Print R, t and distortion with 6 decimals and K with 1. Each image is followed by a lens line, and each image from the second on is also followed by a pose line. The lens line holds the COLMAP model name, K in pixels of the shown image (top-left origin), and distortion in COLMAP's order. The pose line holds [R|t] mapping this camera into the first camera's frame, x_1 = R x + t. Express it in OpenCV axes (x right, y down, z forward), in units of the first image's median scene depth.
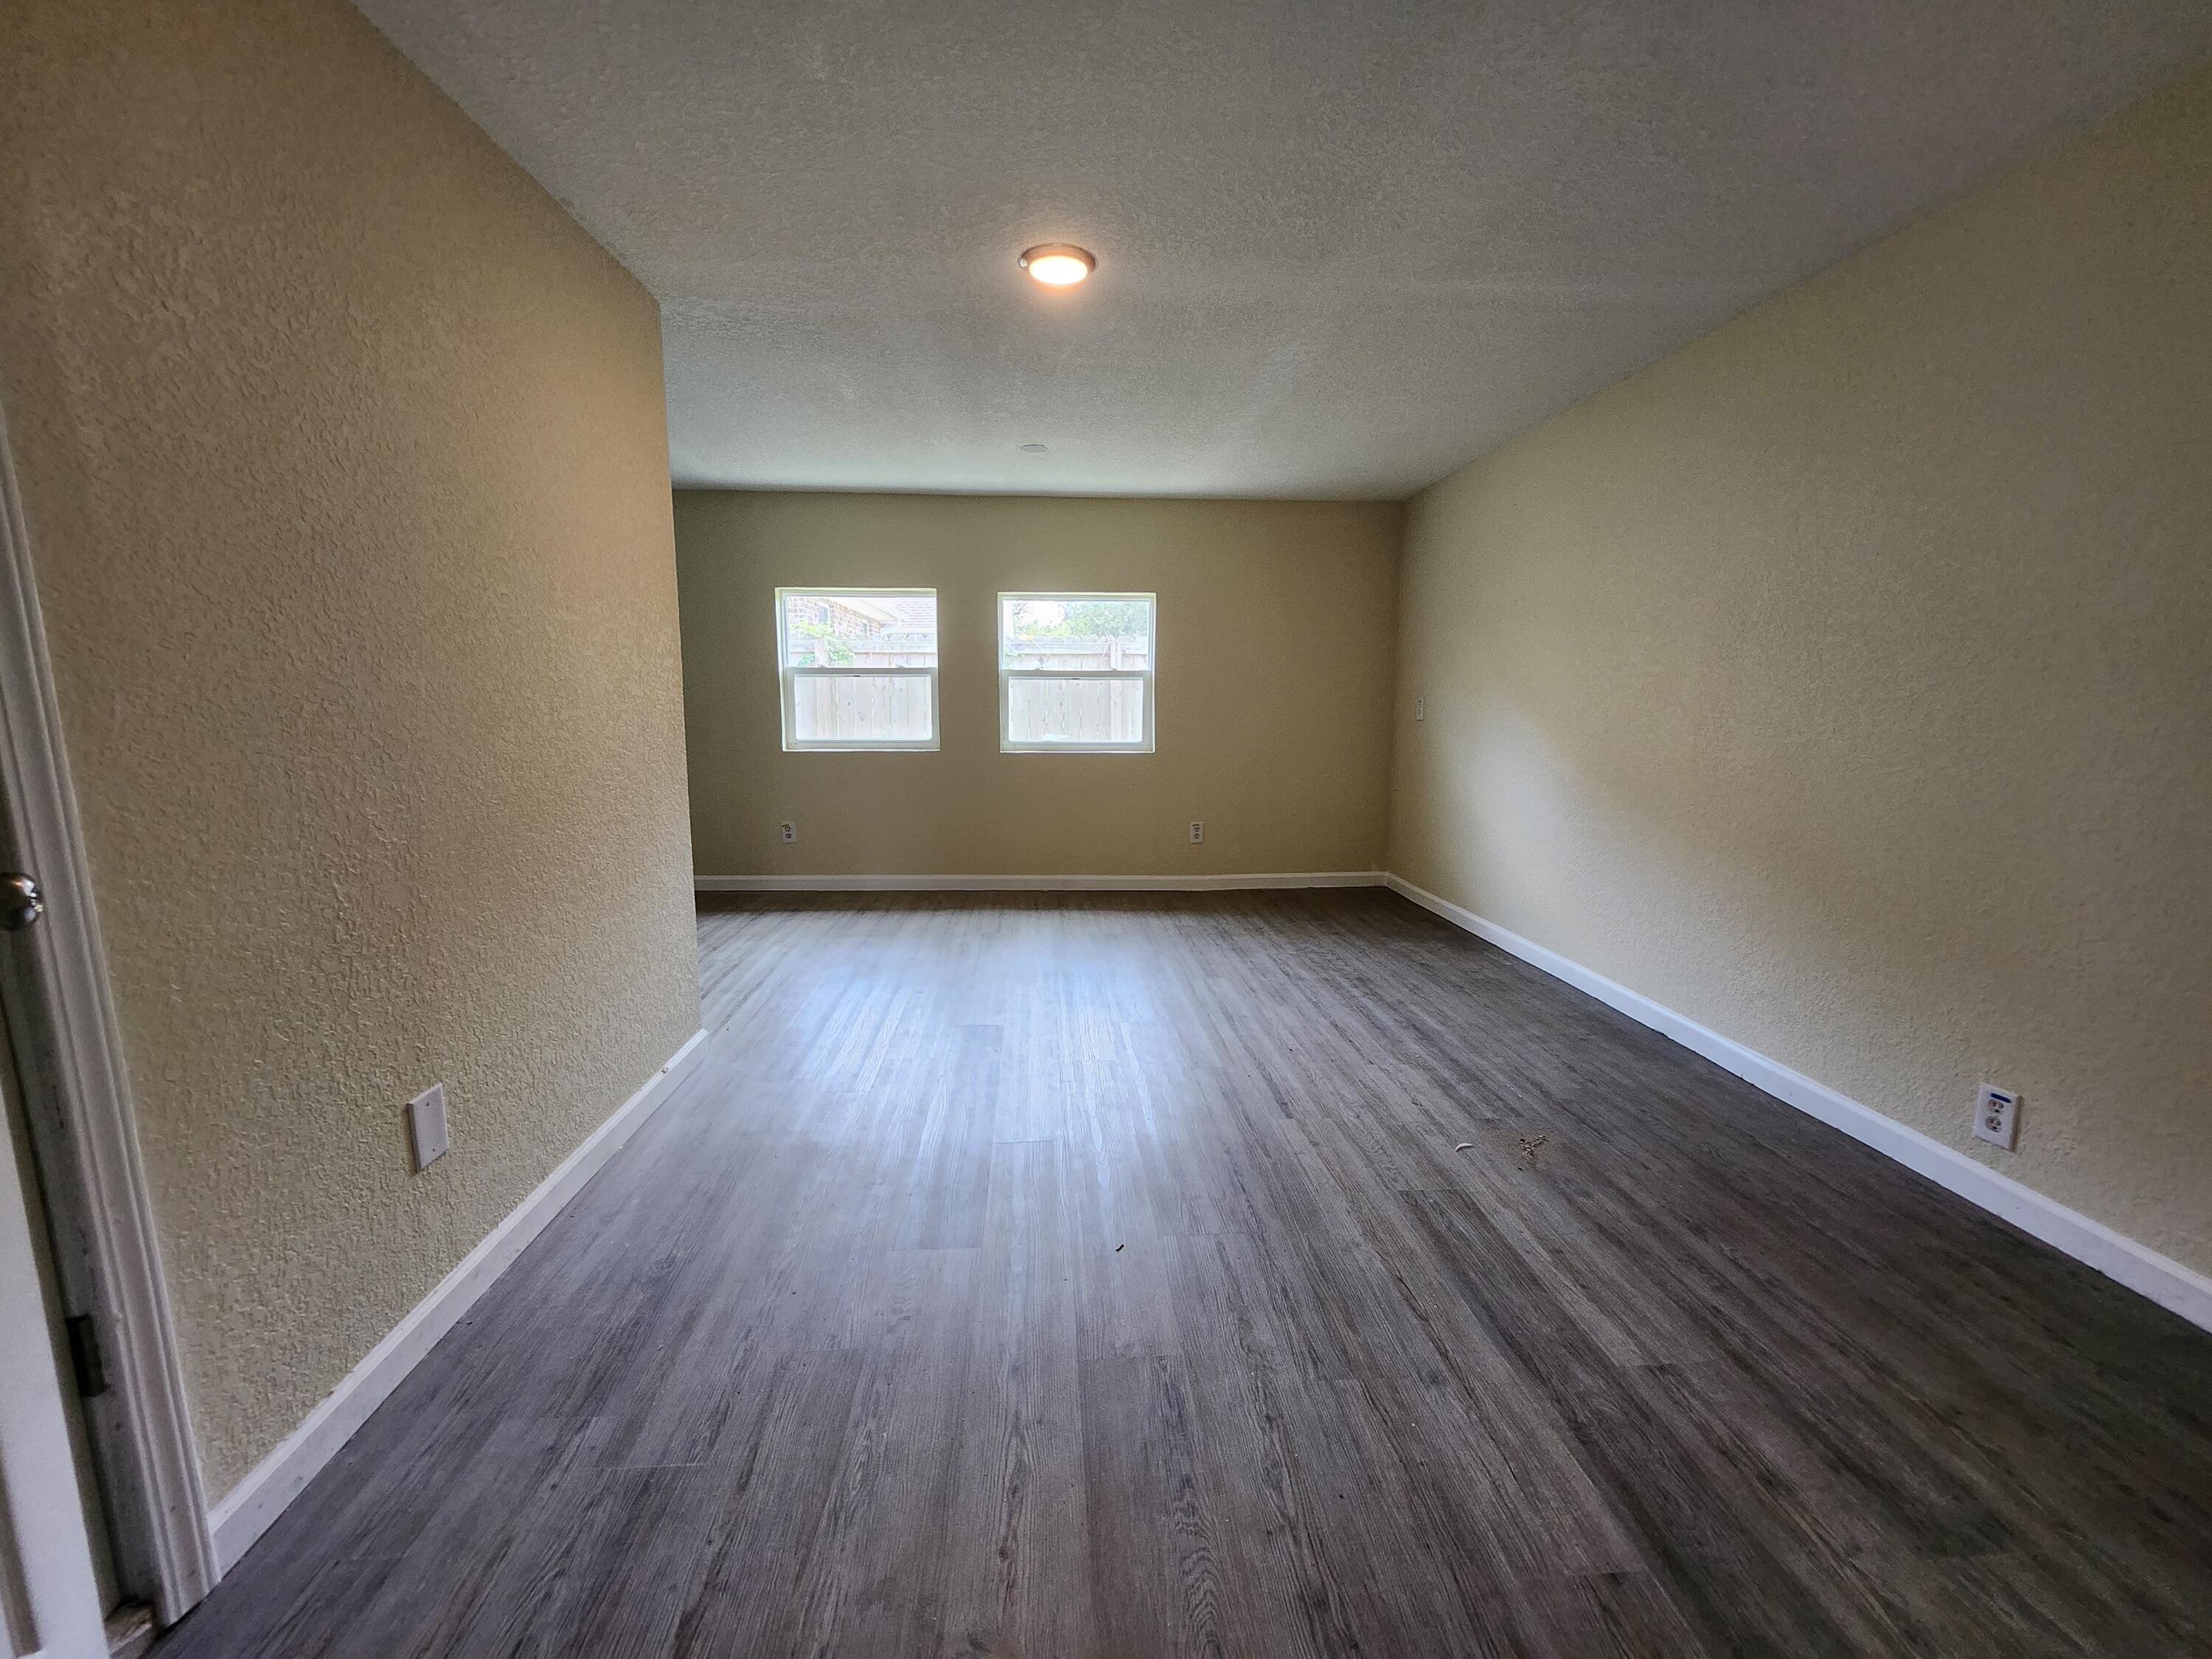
lens RADIAL K [[887.3, 0, 1089.8], [0, 887.3, 828.0], [0, 0, 1]] dist [-0.014489, -0.000978]
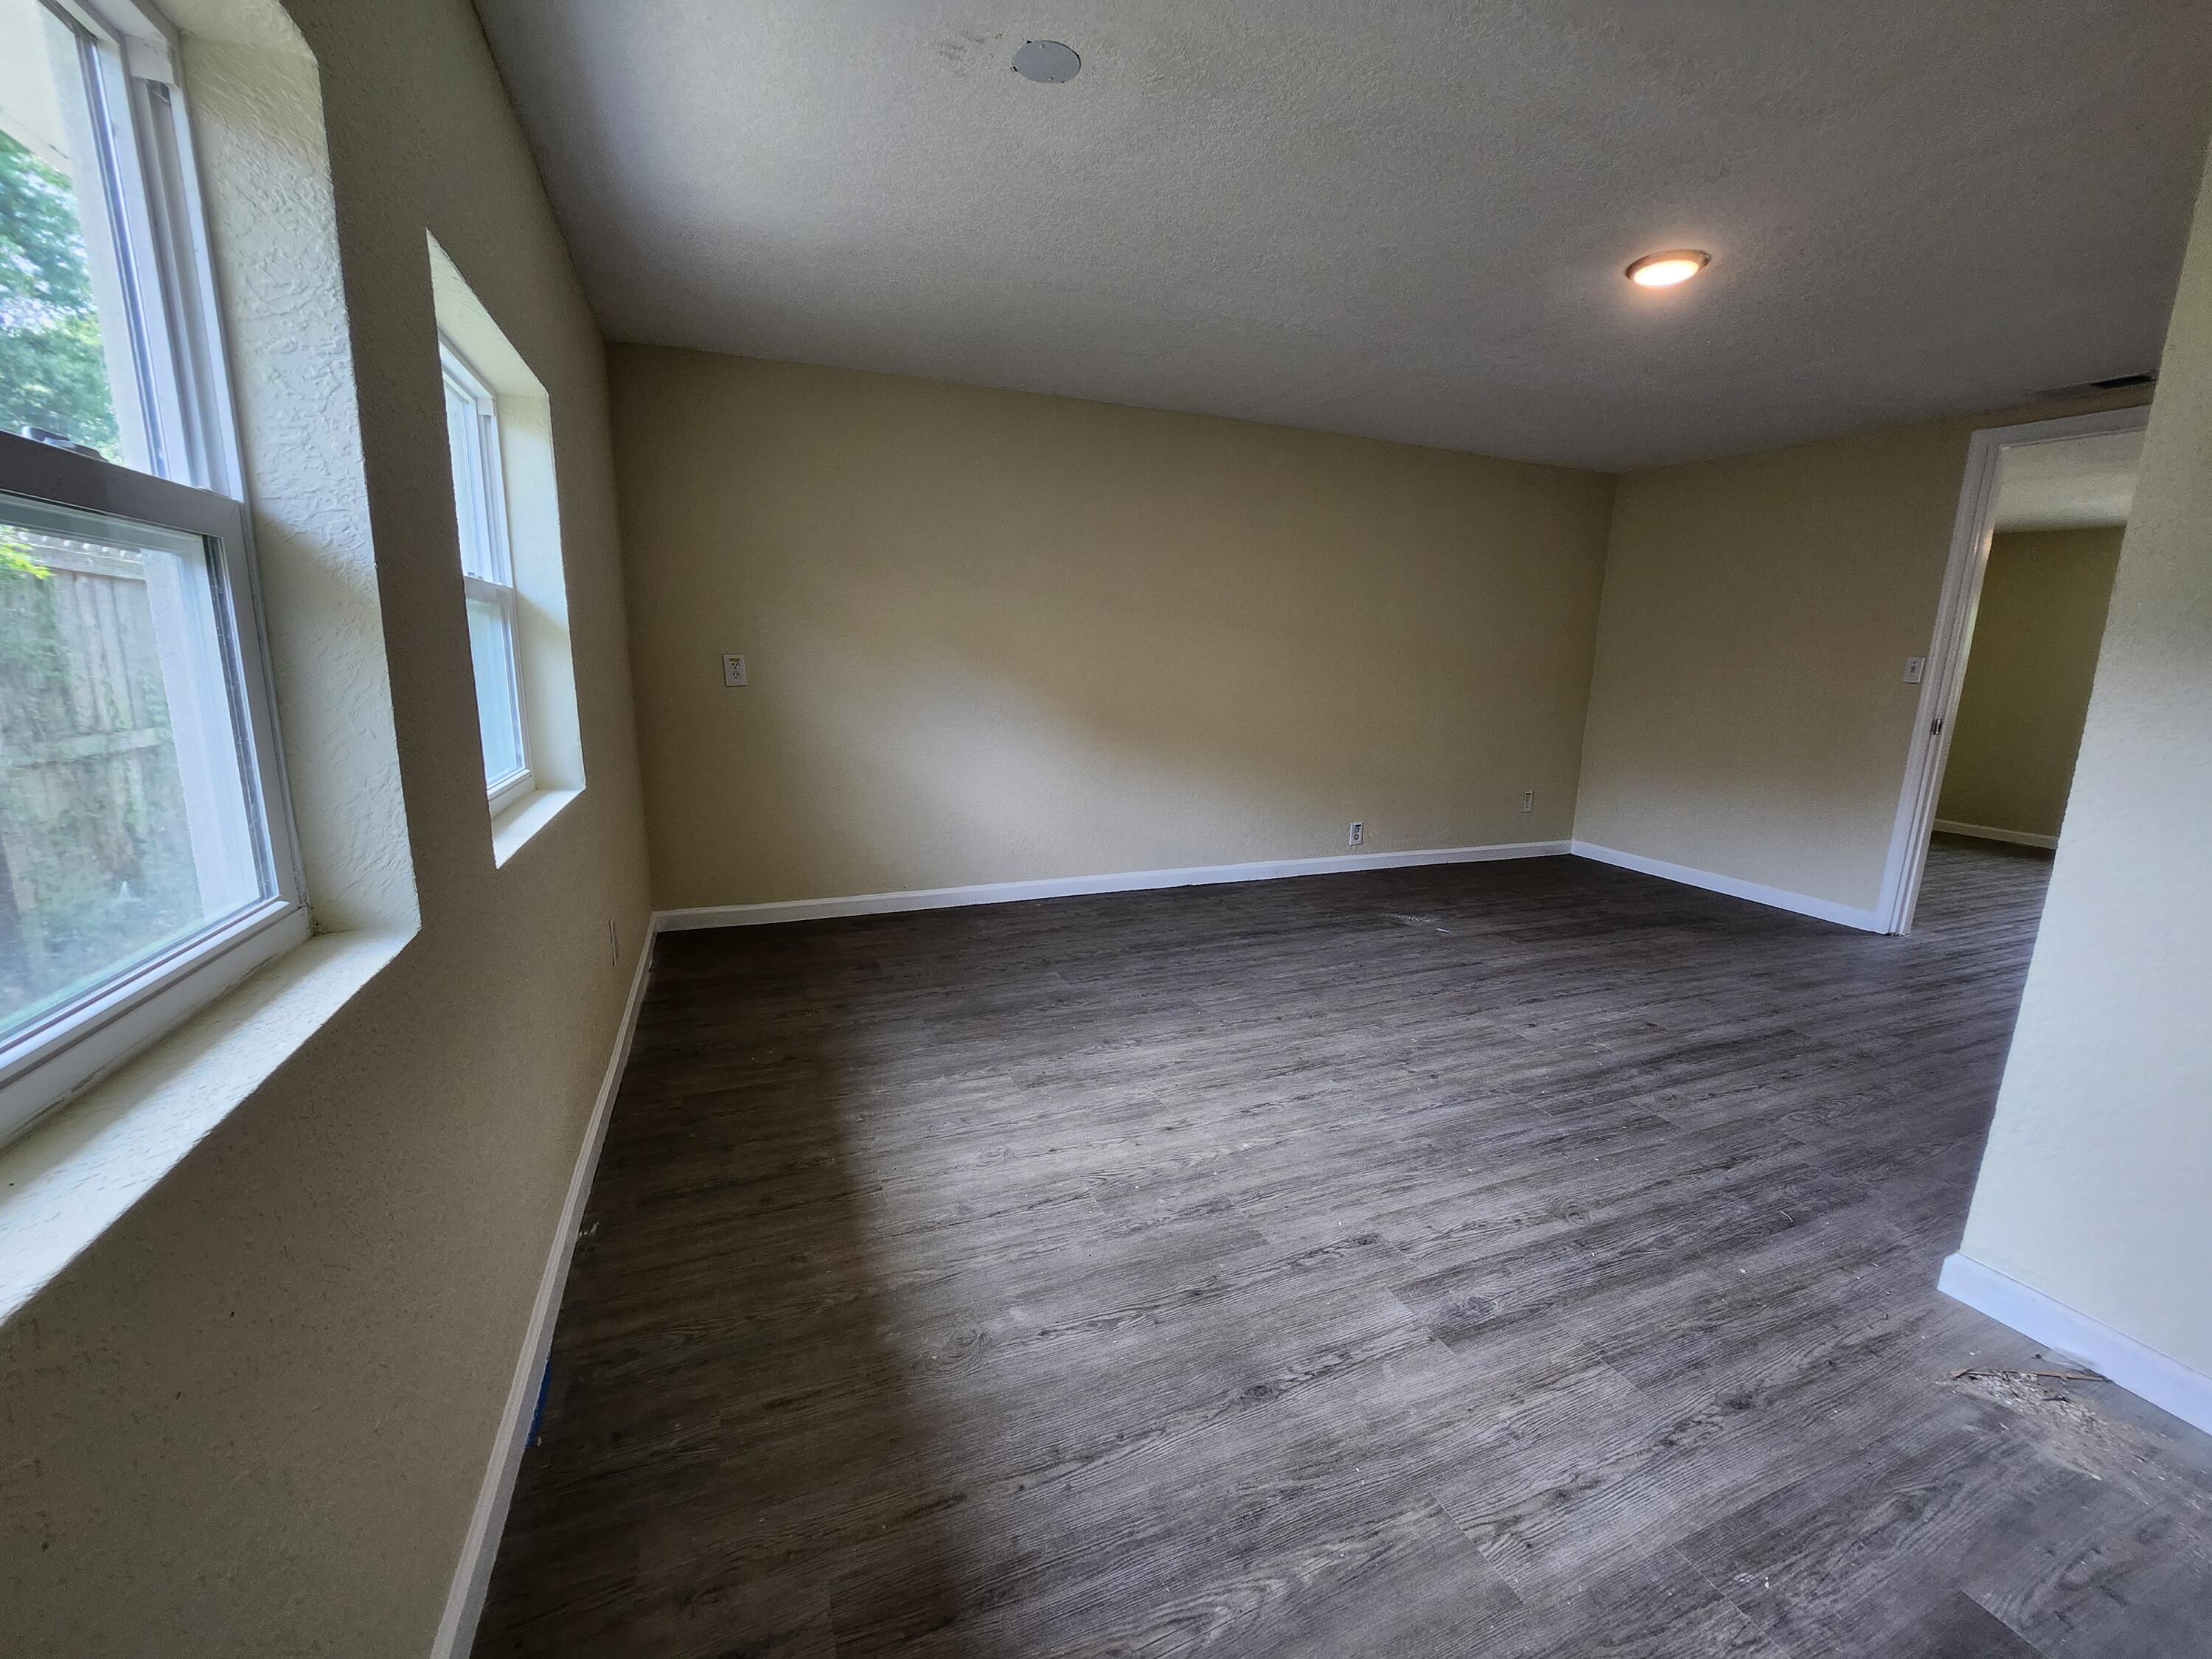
lens RADIAL K [[887.3, 0, 1091.8], [0, 887.3, 834.8], [0, 0, 1]] dist [-0.014489, -0.000978]
pose [[-0.315390, -0.197481, 0.928187, -0.579472], [0.115186, 0.962908, 0.244008, -0.200739], [-0.941945, 0.183872, -0.280944, 1.296793]]
